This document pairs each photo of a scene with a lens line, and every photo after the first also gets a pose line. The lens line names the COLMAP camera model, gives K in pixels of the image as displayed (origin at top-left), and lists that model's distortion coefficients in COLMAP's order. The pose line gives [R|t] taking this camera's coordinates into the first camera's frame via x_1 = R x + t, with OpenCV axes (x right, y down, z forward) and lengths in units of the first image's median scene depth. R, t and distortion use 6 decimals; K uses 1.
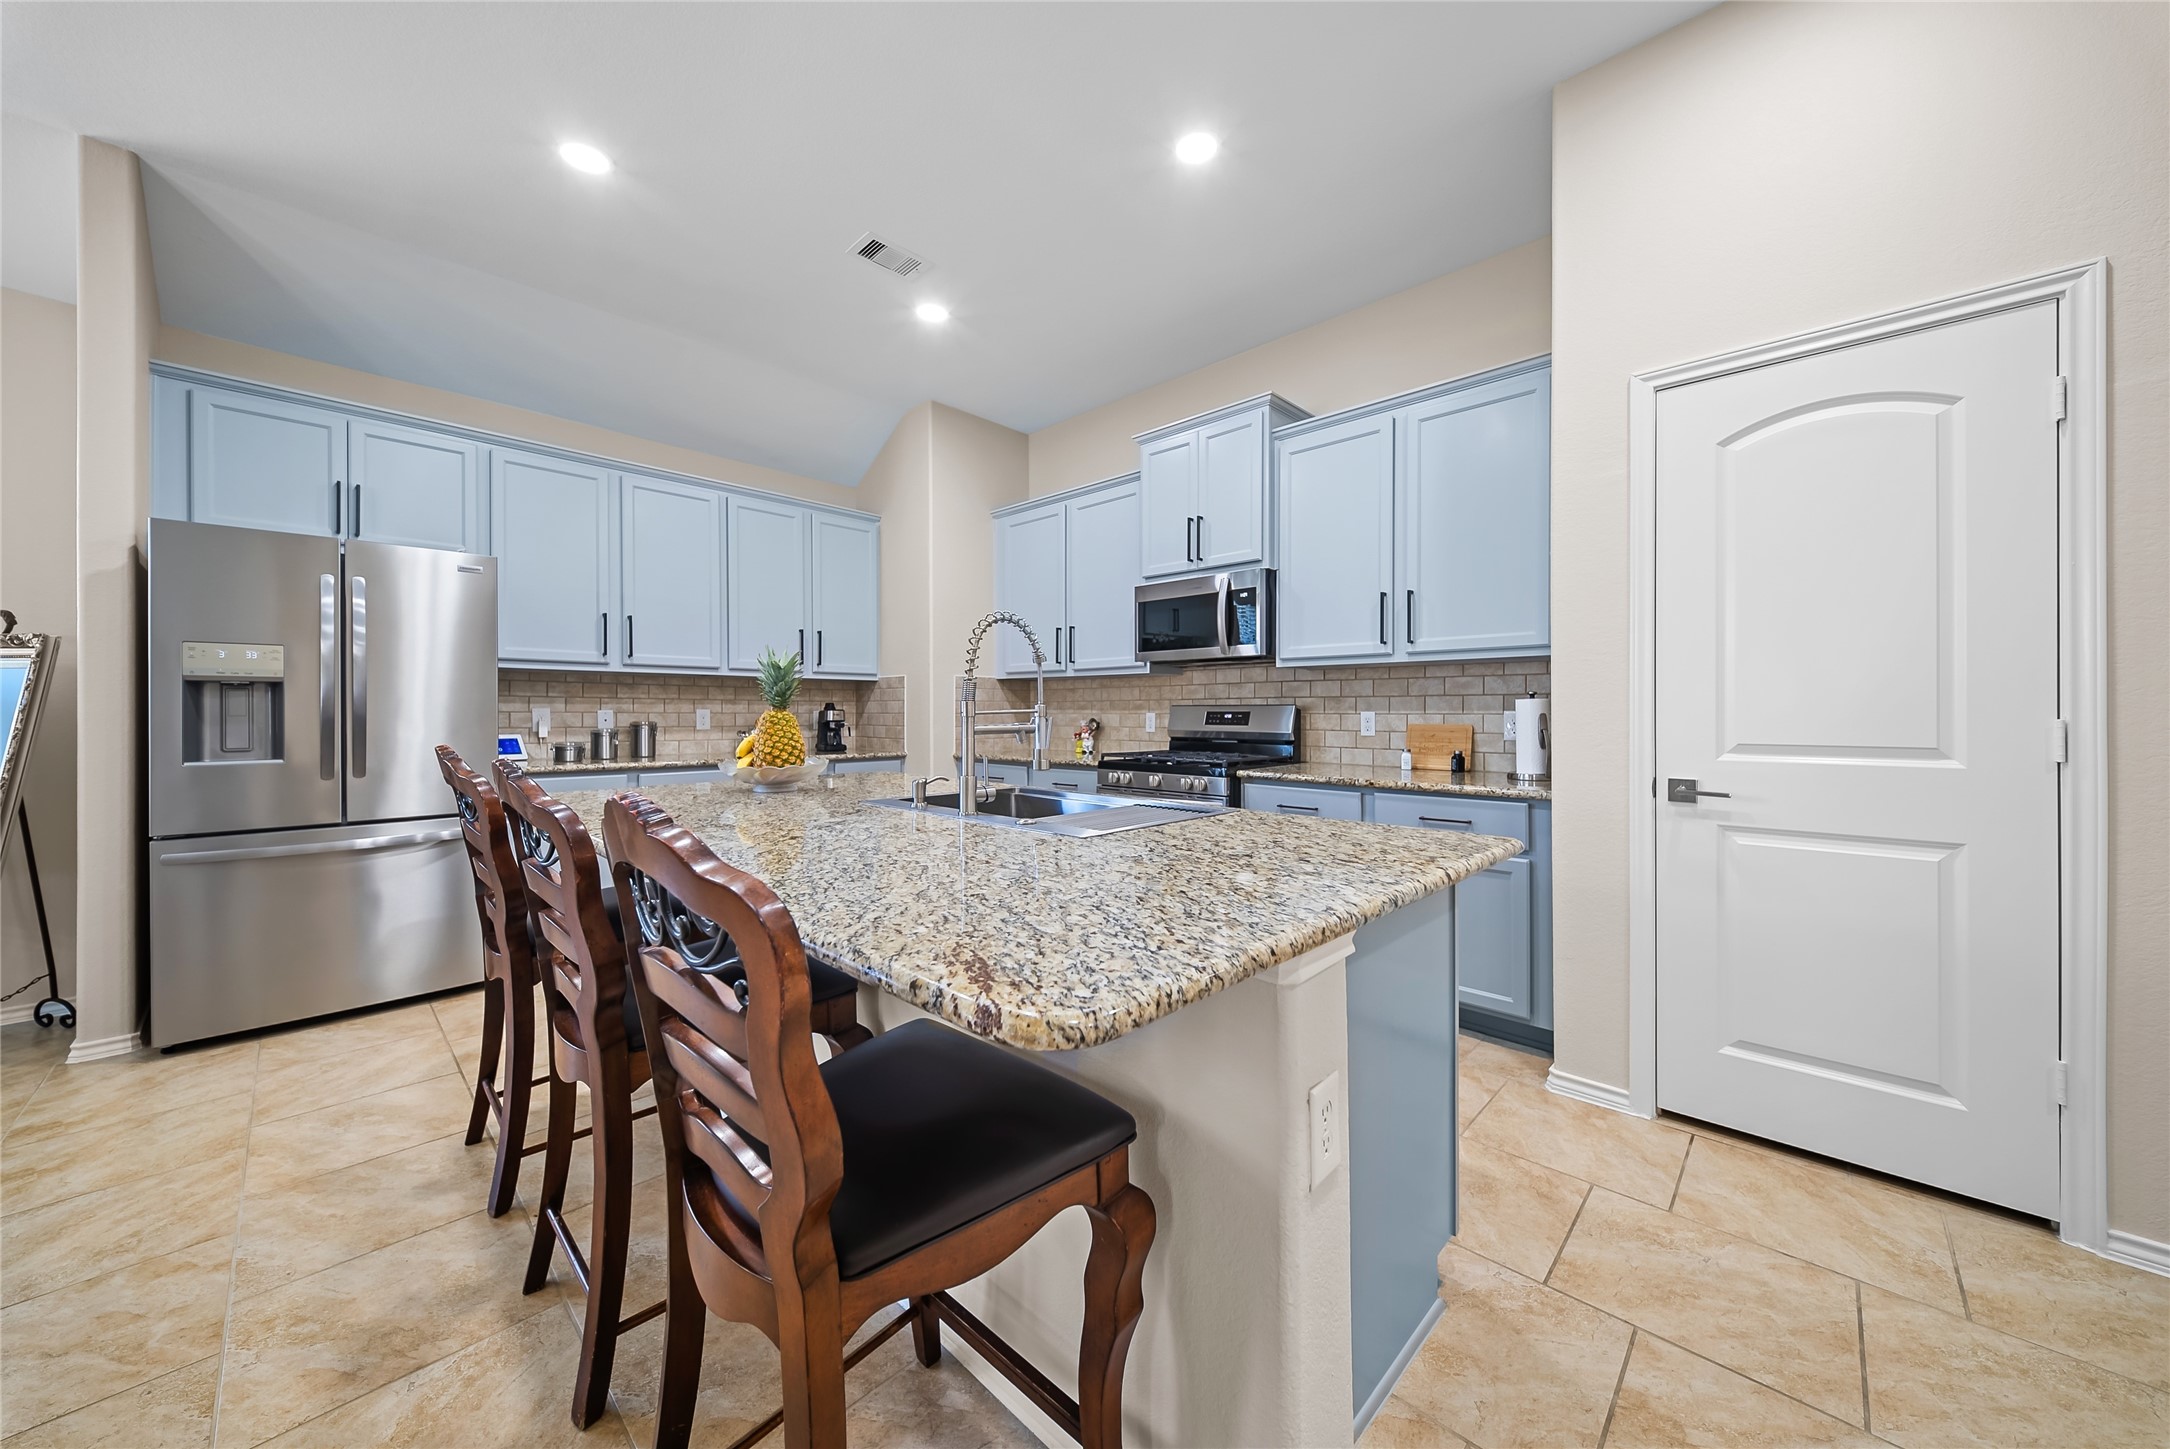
lens RADIAL K [[763.8, 0, 1100.5], [0, 763.8, 713.5], [0, 0, 1]] dist [-0.001256, -0.000660]
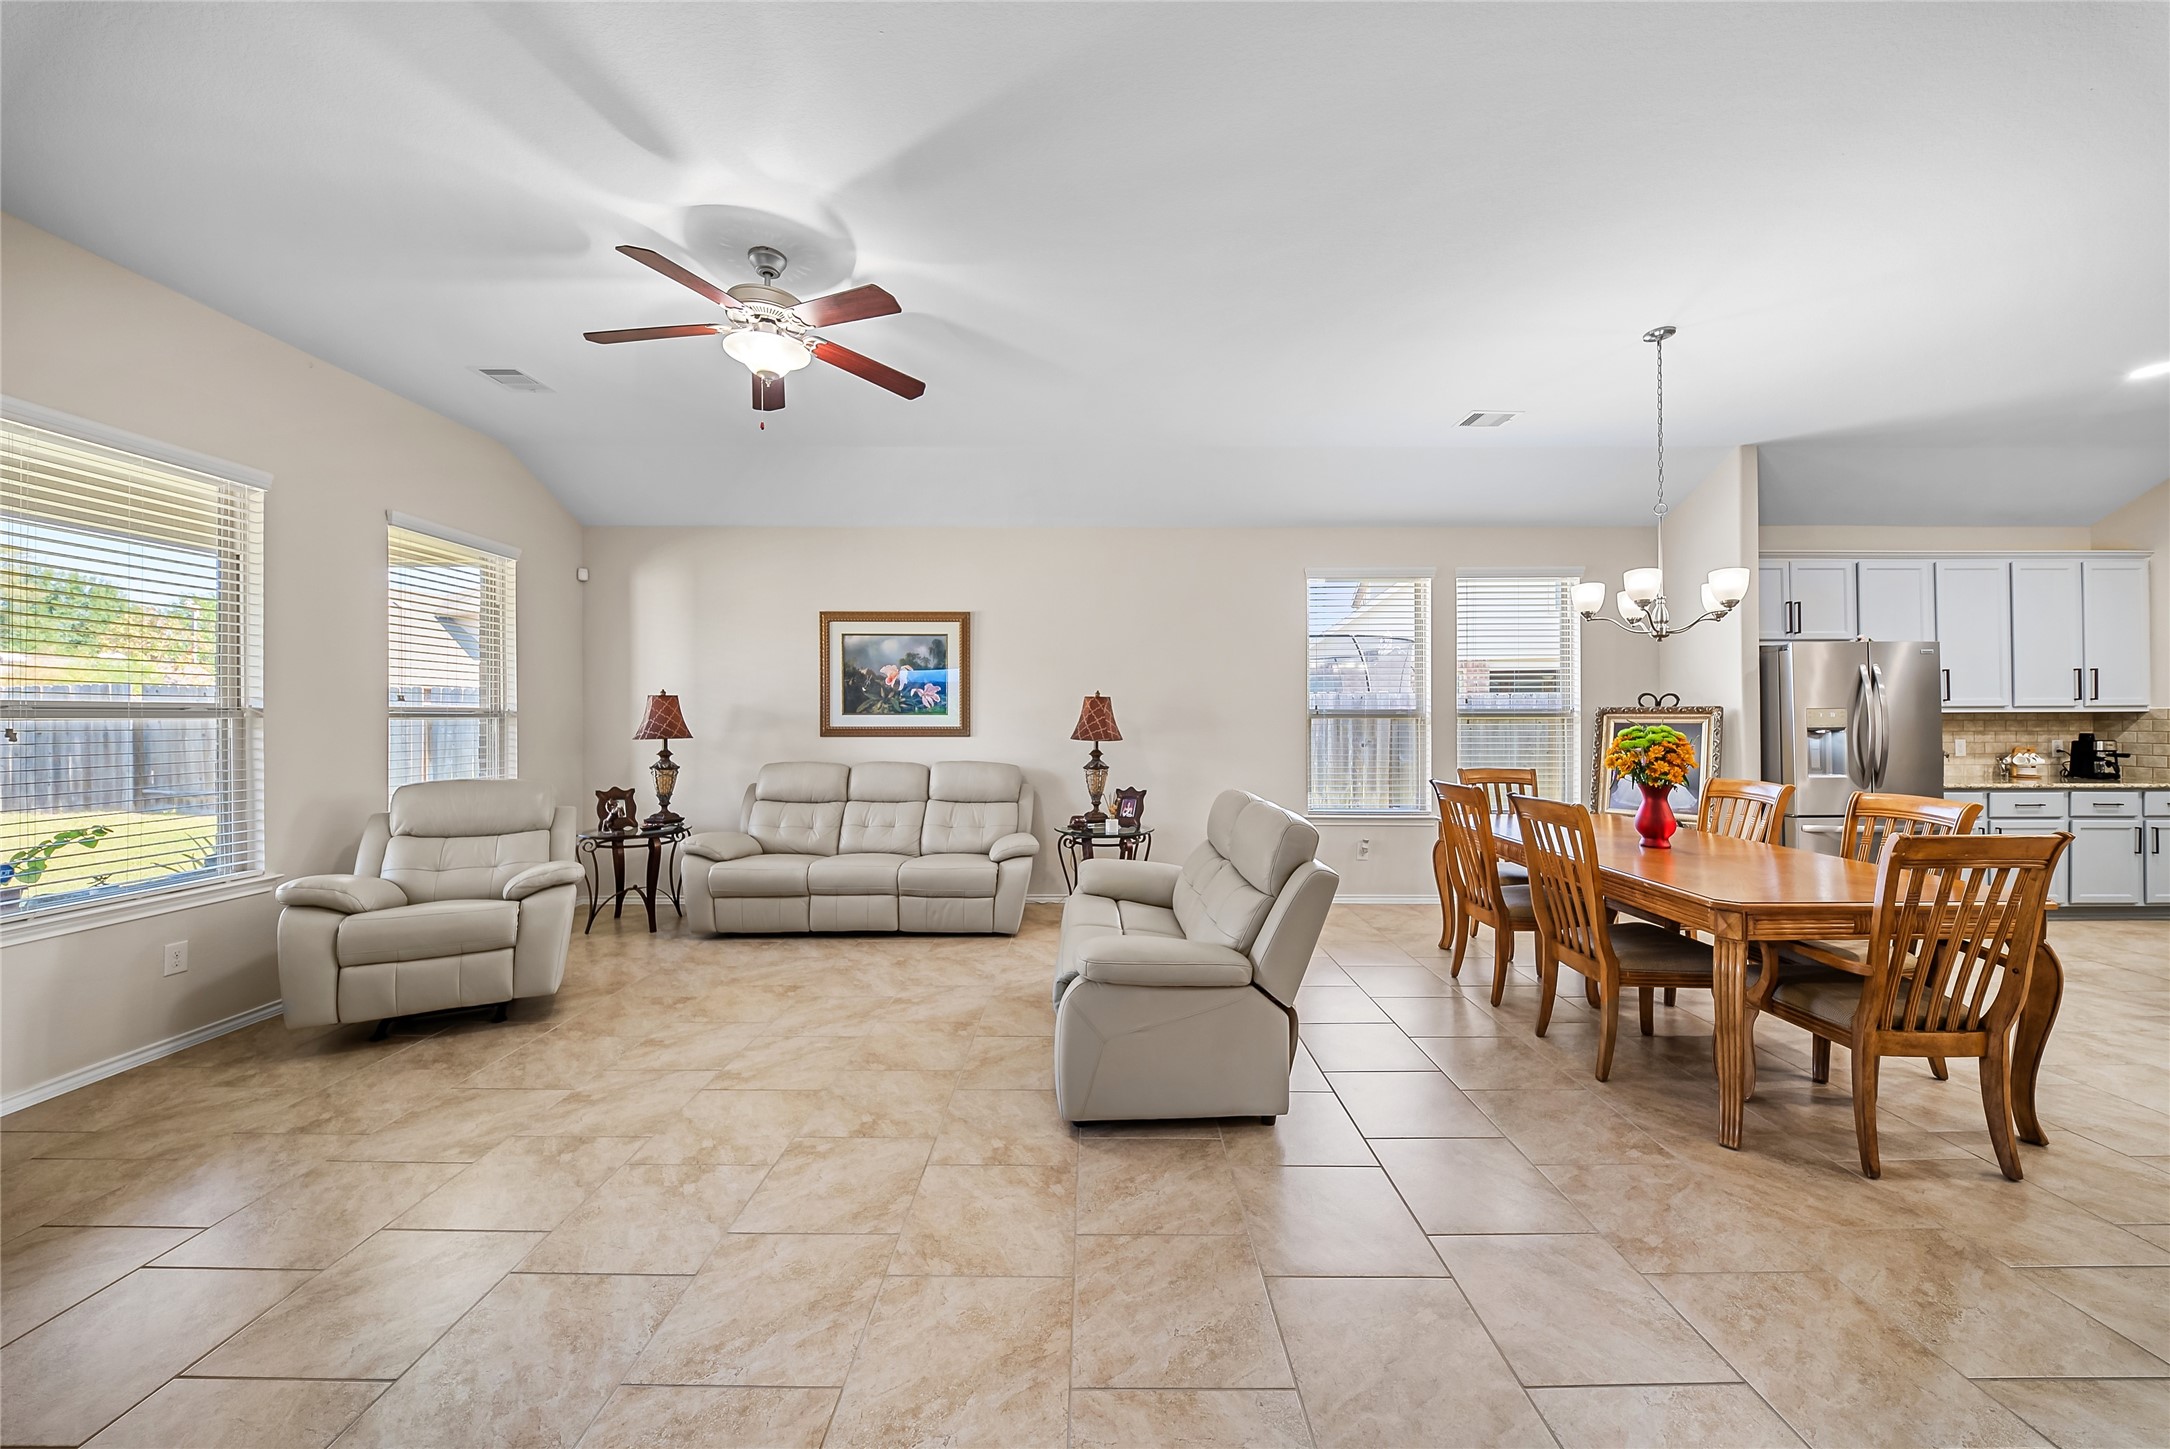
lens RADIAL K [[763.8, 0, 1100.0], [0, 763.8, 719.0], [0, 0, 1]] dist [-0.001256, -0.000660]
pose [[0.687582, -0.002384, -0.726103, -0.685124], [0.003918, 0.999992, 0.000426, -0.051565], [0.726096, -0.003138, 0.687586, -0.968394]]
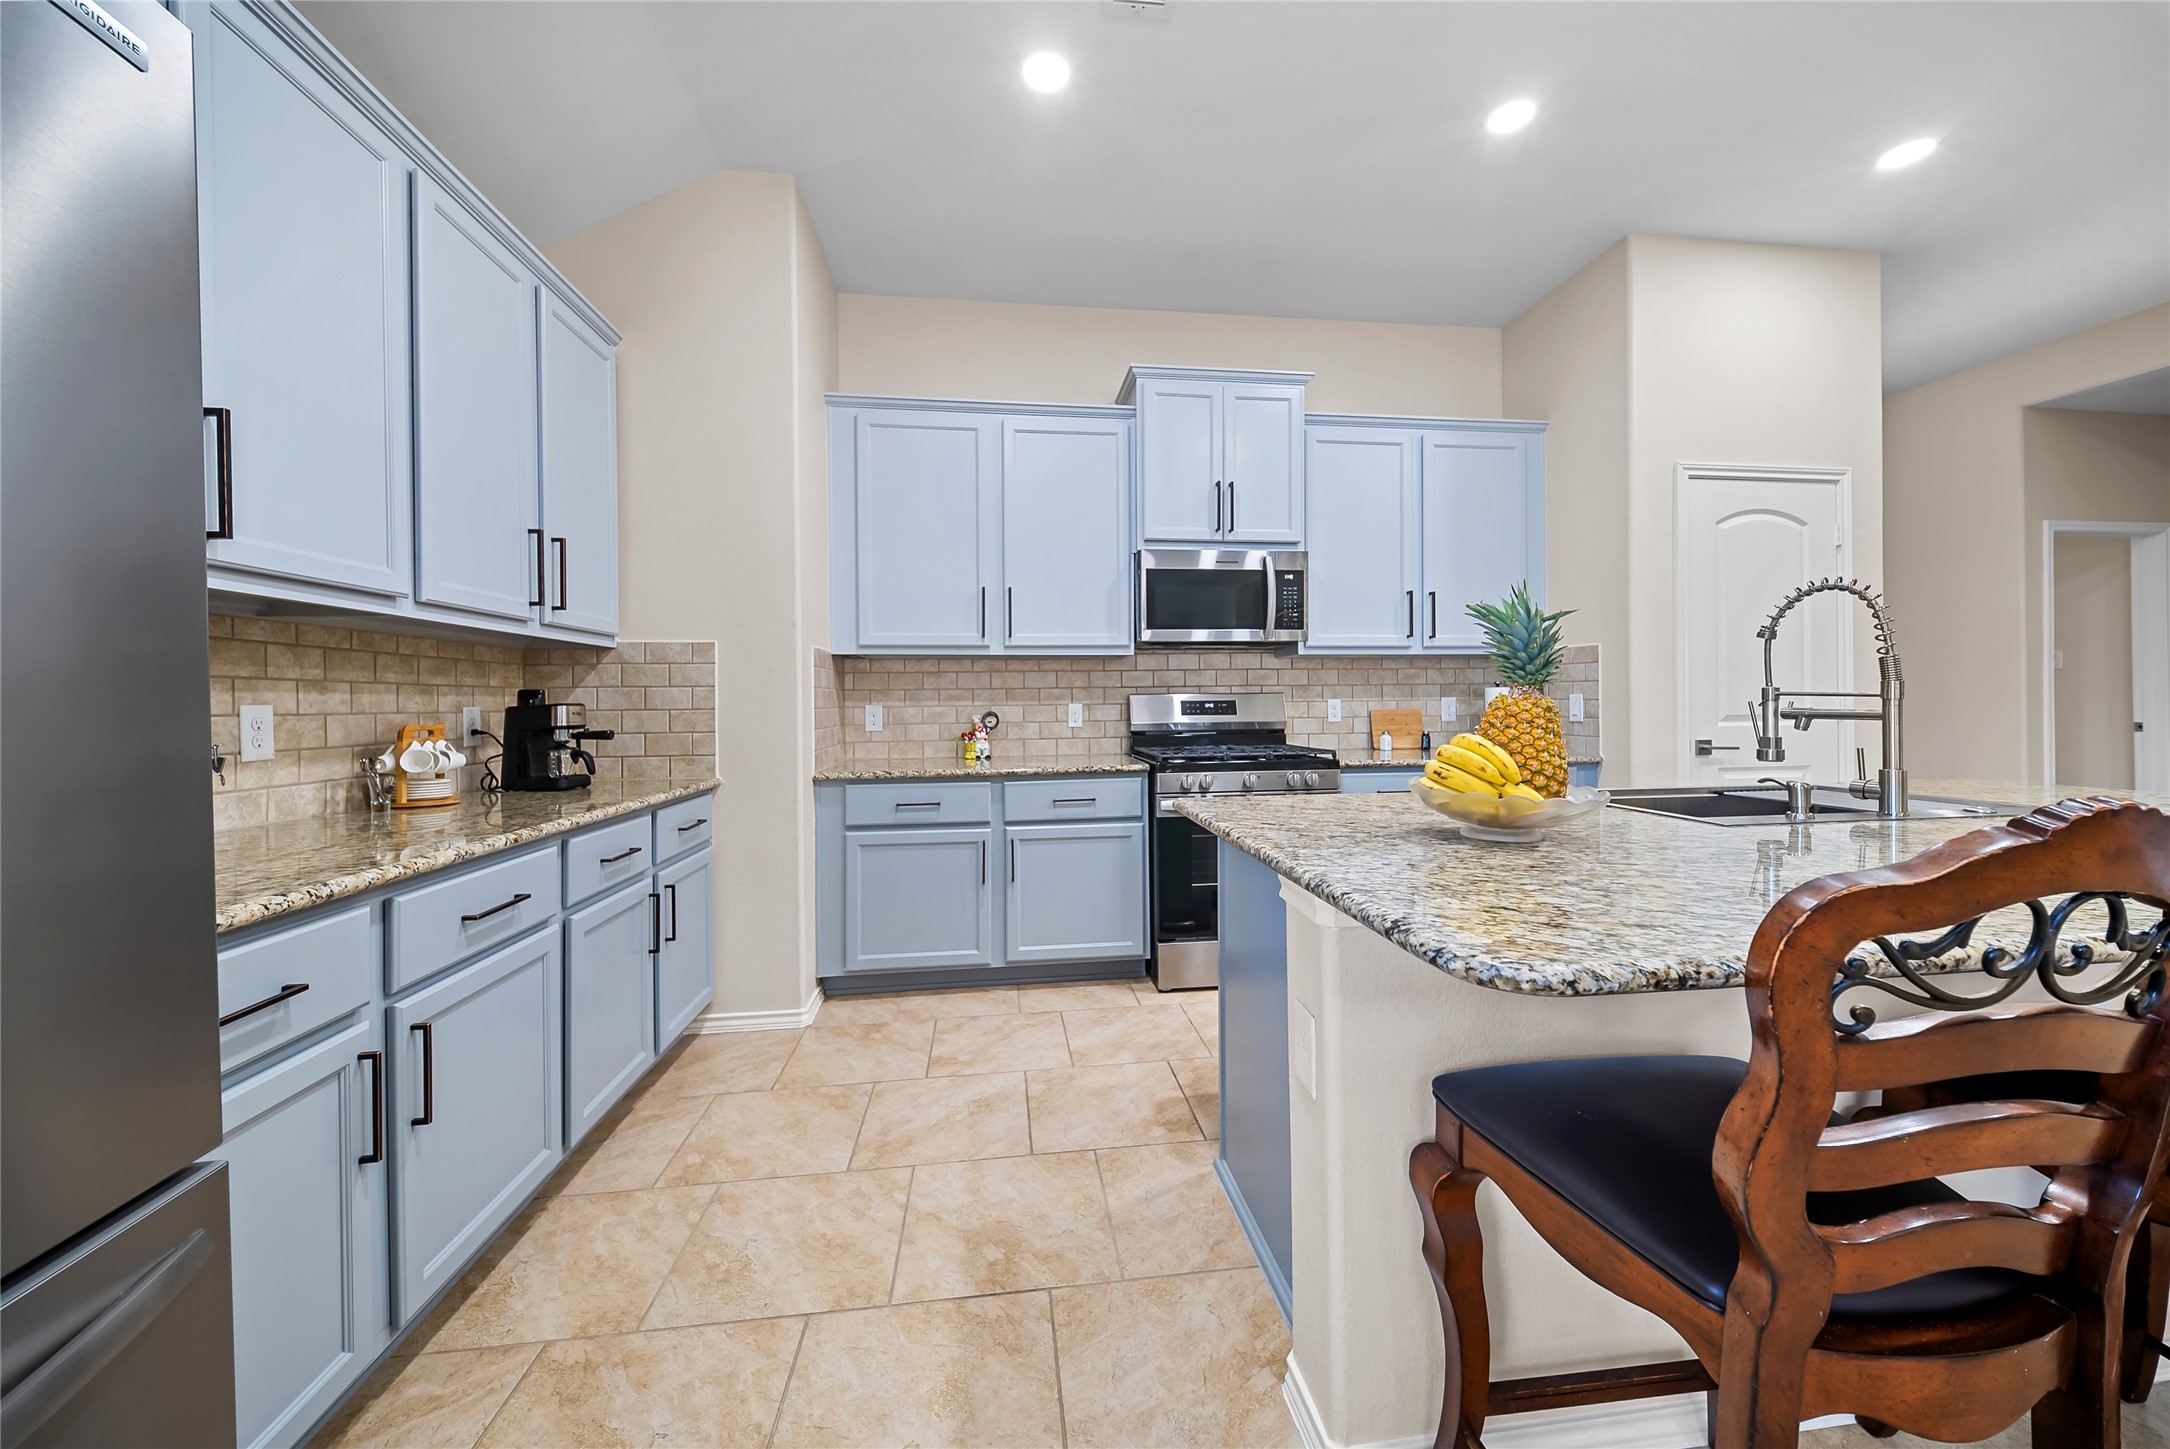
lens RADIAL K [[763.8, 0, 1081.5], [0, 763.8, 708.7], [0, 0, 1]] dist [-0.001256, -0.000660]
pose [[0.631858, -0.013323, 0.774970, -0.652279], [0.013504, 0.999890, 0.006179, -0.000354], [-0.774966, 0.006561, 0.631968, 0.548822]]
